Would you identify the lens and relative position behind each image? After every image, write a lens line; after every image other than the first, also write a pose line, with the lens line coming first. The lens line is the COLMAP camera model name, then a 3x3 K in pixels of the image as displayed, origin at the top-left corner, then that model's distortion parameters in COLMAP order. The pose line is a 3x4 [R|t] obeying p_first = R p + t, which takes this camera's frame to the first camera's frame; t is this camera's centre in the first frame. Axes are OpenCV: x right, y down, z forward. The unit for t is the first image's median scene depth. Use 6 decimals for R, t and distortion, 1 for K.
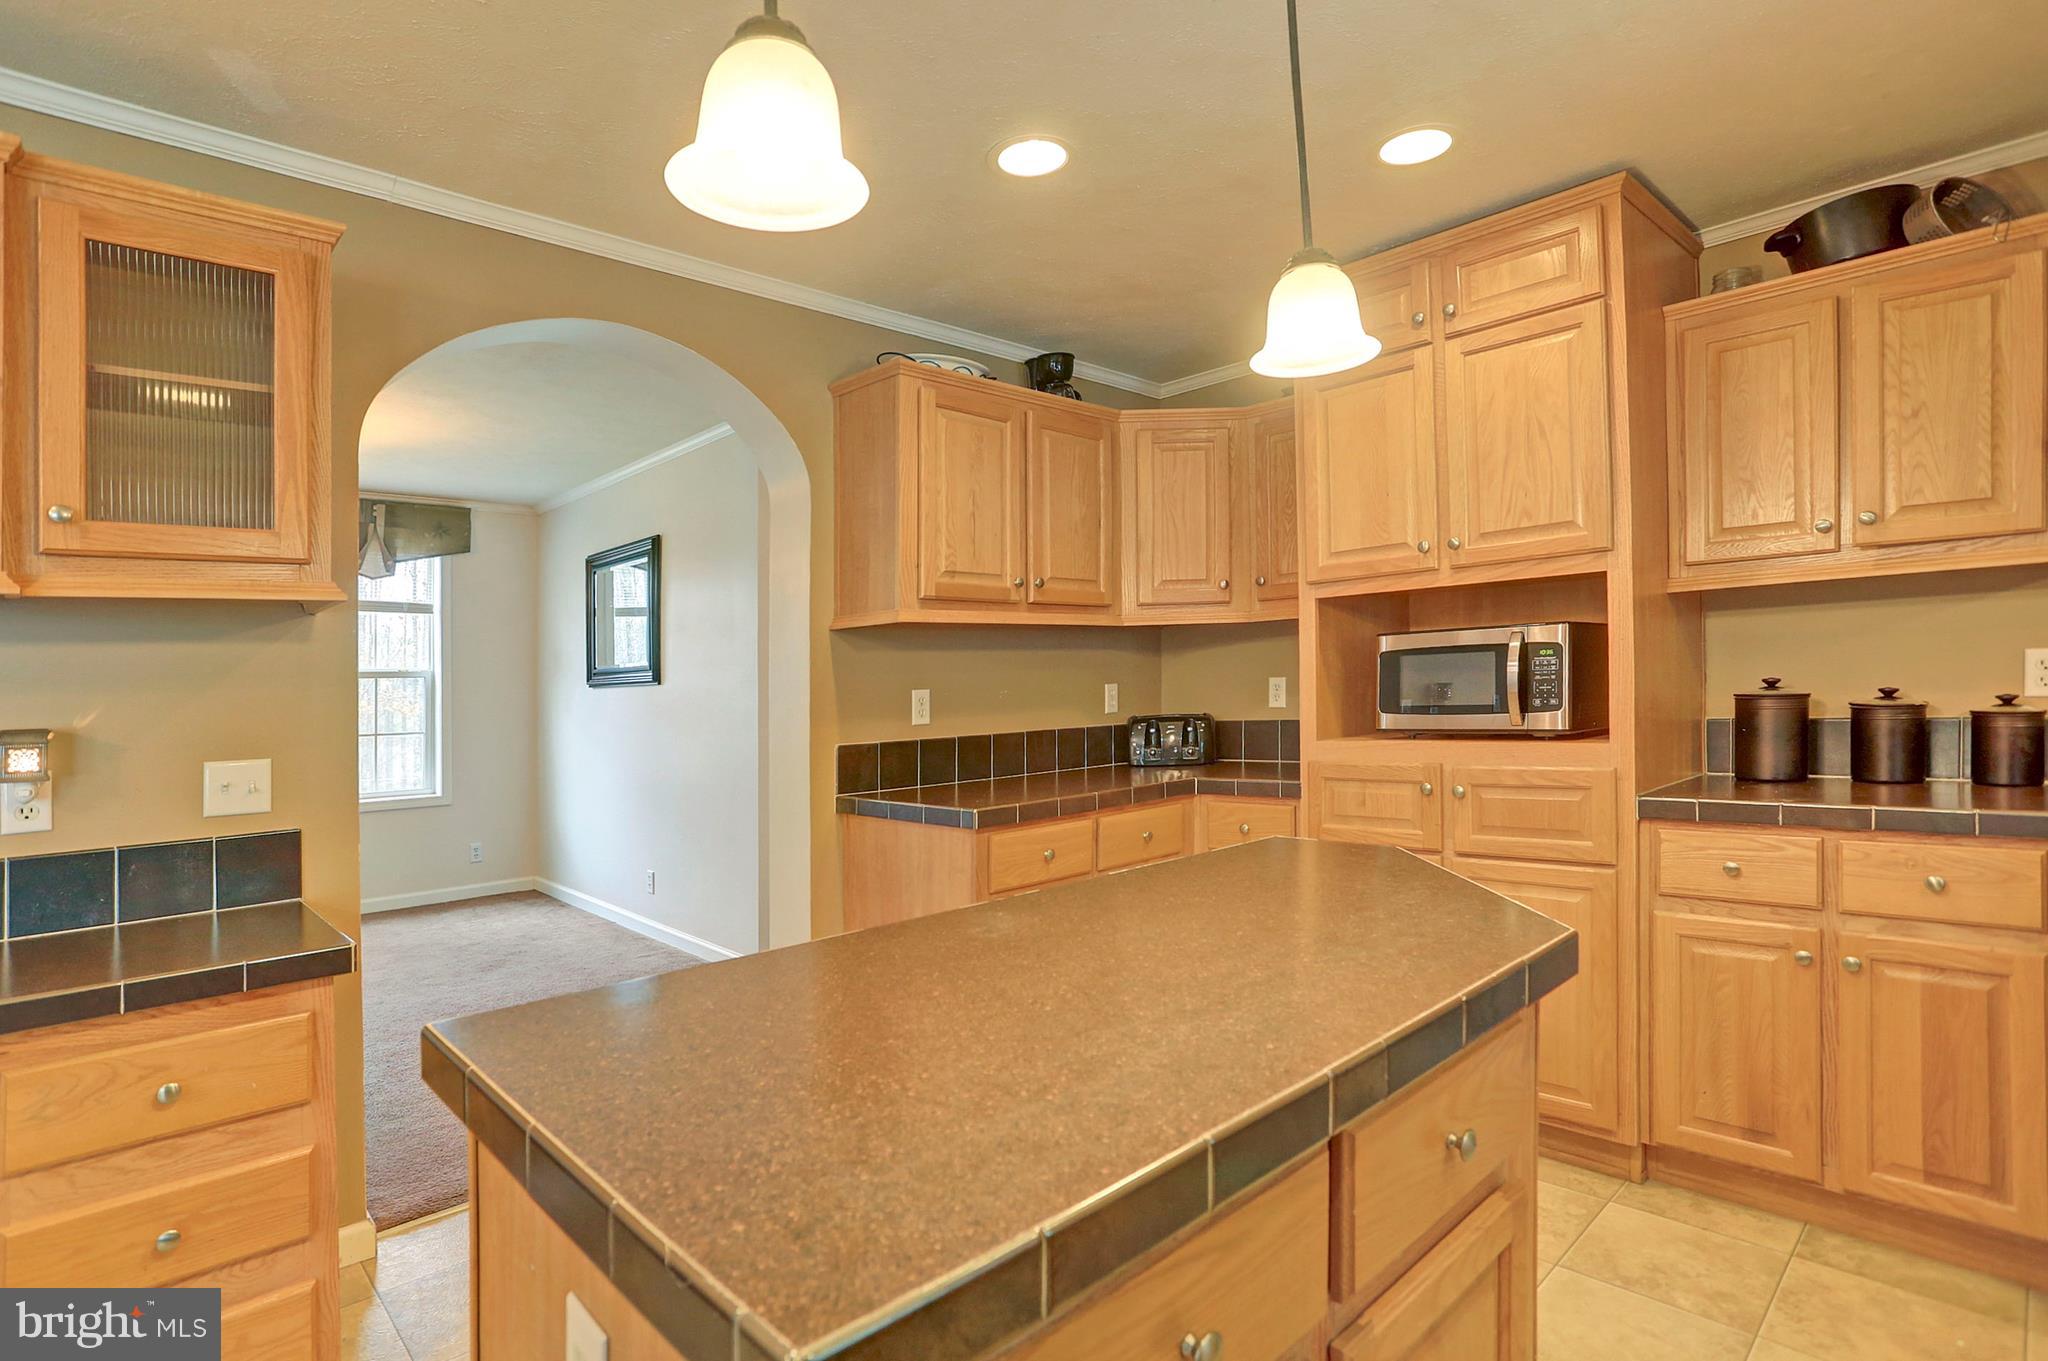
lens RADIAL K [[1035.0, 0, 964.5], [0, 1035.0, 677.1], [0, 0, 1]] dist [-0.021010, 0.000296]
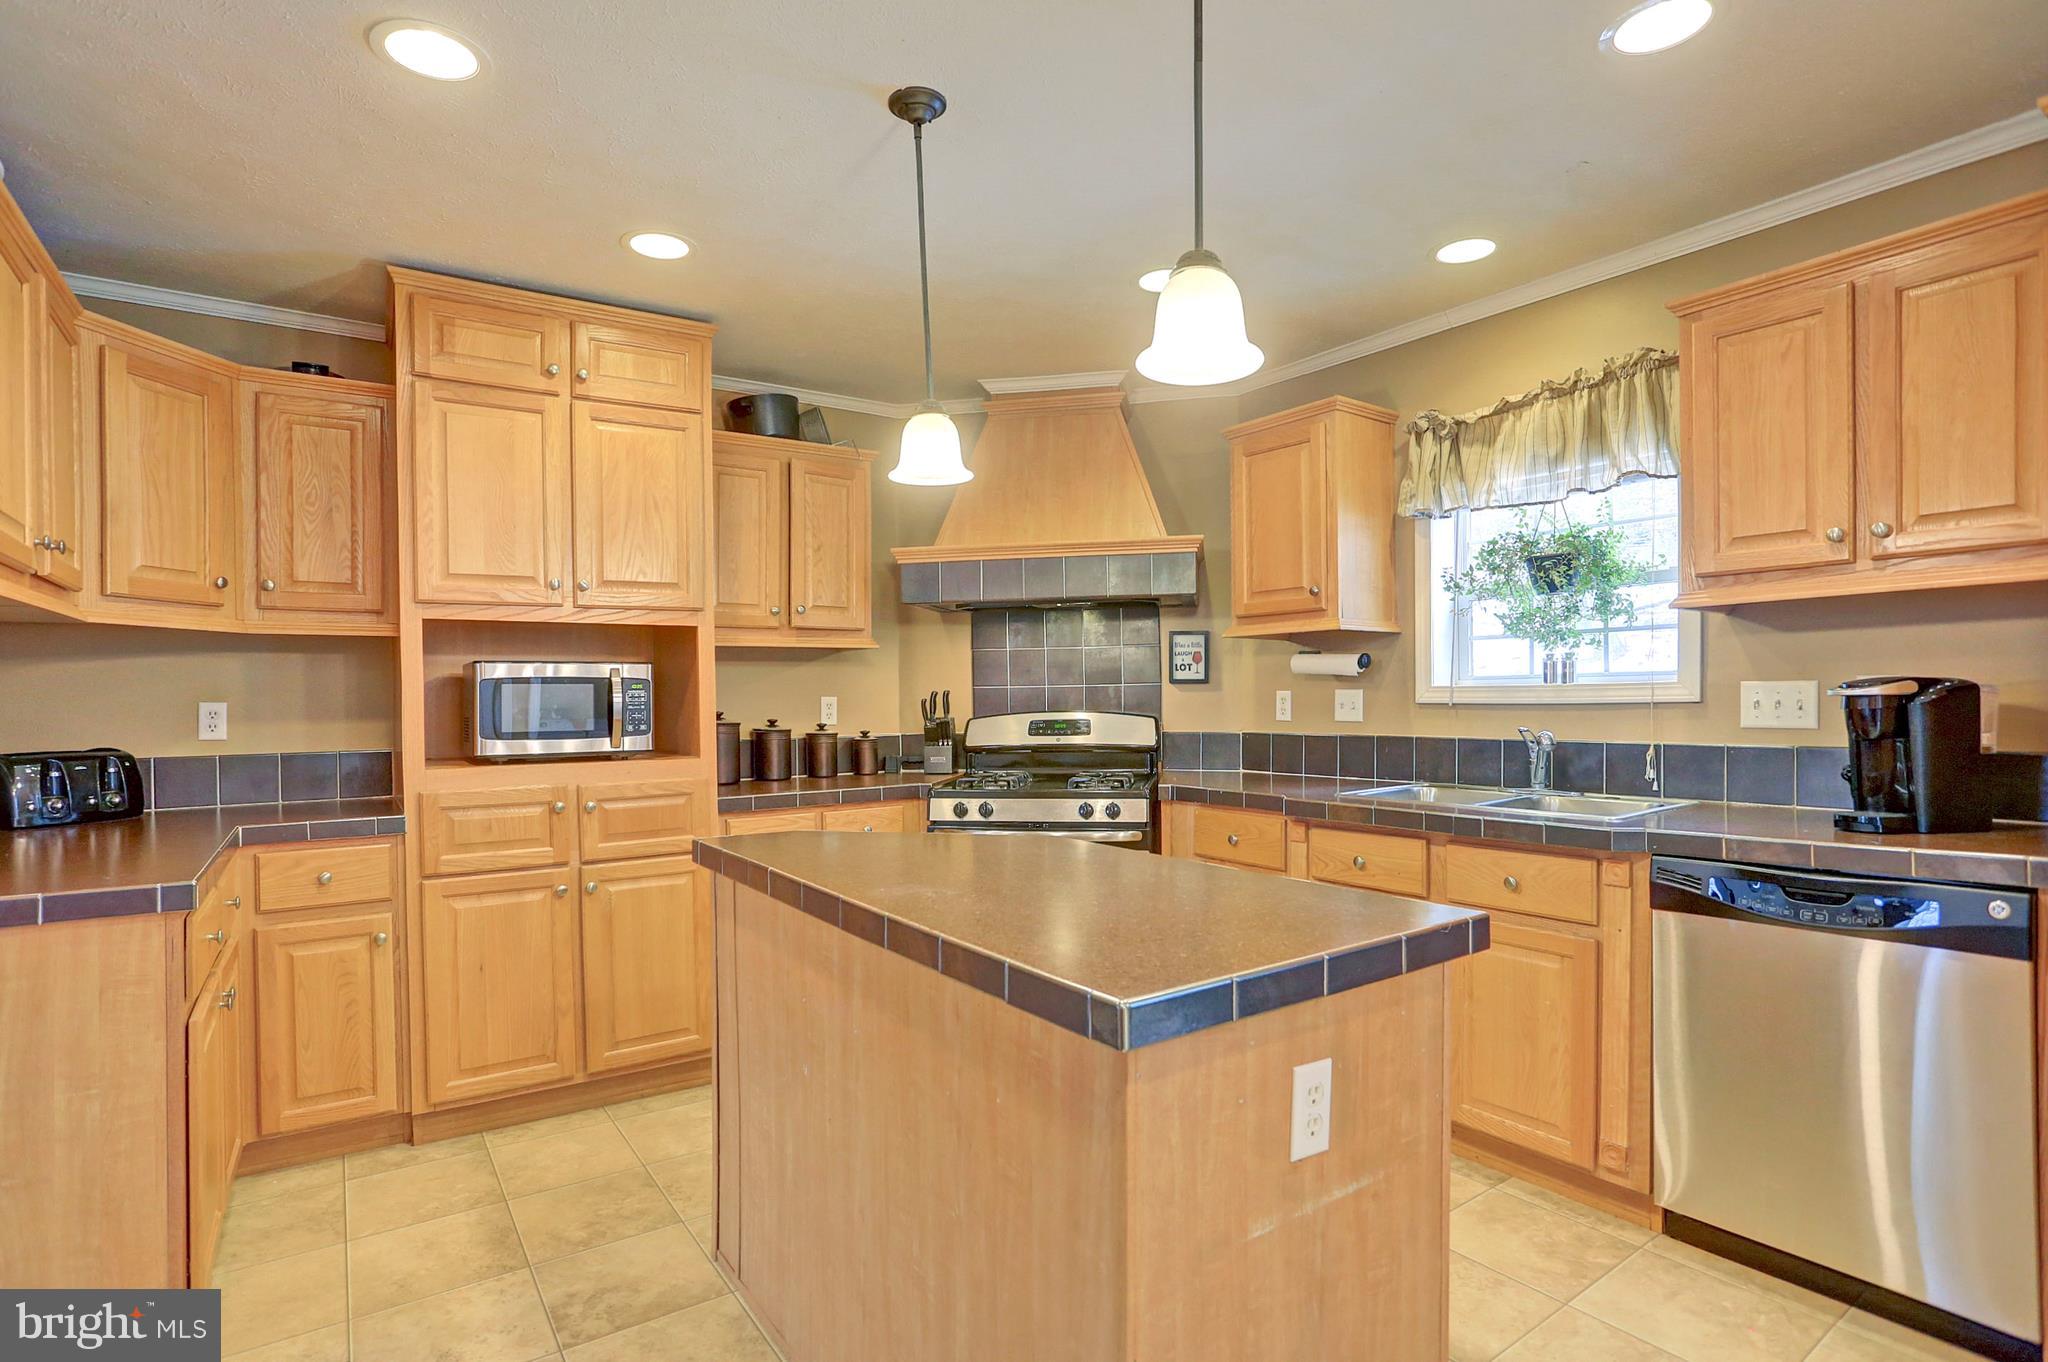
lens RADIAL K [[1015.1, 0, 1031.2], [0, 1015.1, 692.5], [0, 0, 1]] dist [-0.065391, 0.011631]
pose [[0.130545, 0.038401, 0.990698, -0.535713], [-0.008708, 0.999255, -0.037586, 0.022962], [-0.991404, -0.003720, 0.130782, 0.379601]]
